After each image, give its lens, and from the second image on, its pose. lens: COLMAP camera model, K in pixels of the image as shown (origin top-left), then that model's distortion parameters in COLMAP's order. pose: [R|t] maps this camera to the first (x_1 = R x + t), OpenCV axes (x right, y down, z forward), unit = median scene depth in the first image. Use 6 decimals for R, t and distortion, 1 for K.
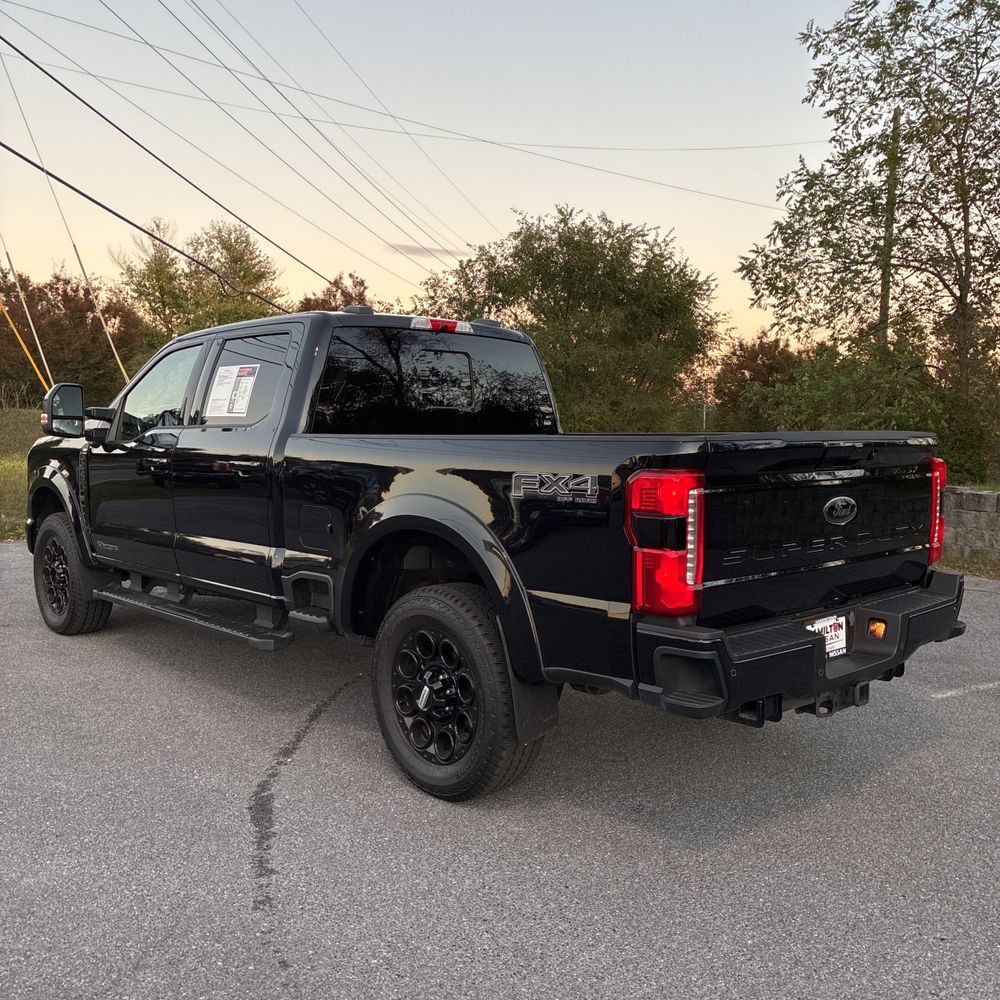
lens RADIAL K [[982.8, 0, 516.8], [0, 982.8, 513.7], [0, 0, 1]] dist [0.046974, -0.016551]
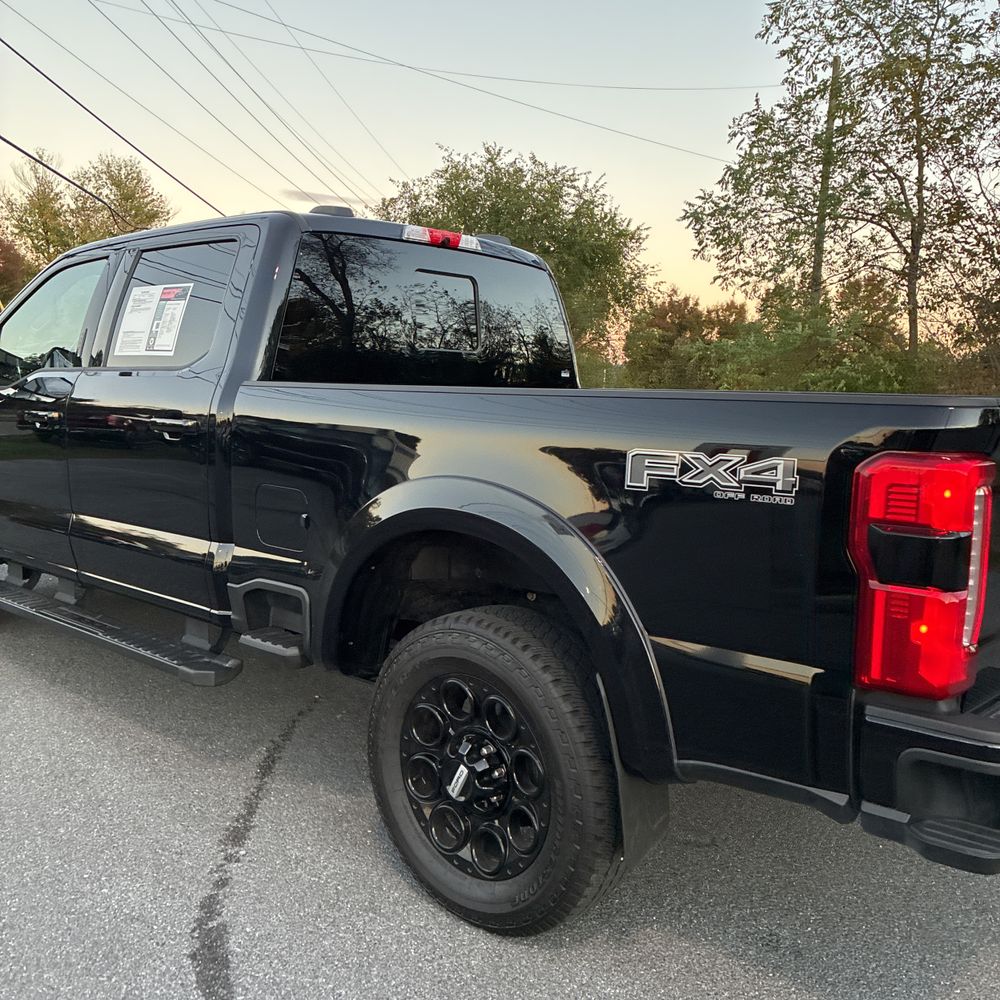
lens RADIAL K [[995.4, 0, 500.0], [0, 995.4, 500.0], [0, 0, 1]] dist [0.015811, 0.044024]
pose [[0.996608, 0.011481, 0.081494, -0.082533], [-0.013986, 0.999445, 0.030232, -0.016575], [-0.081102, -0.031269, 0.996215, 0.219784]]
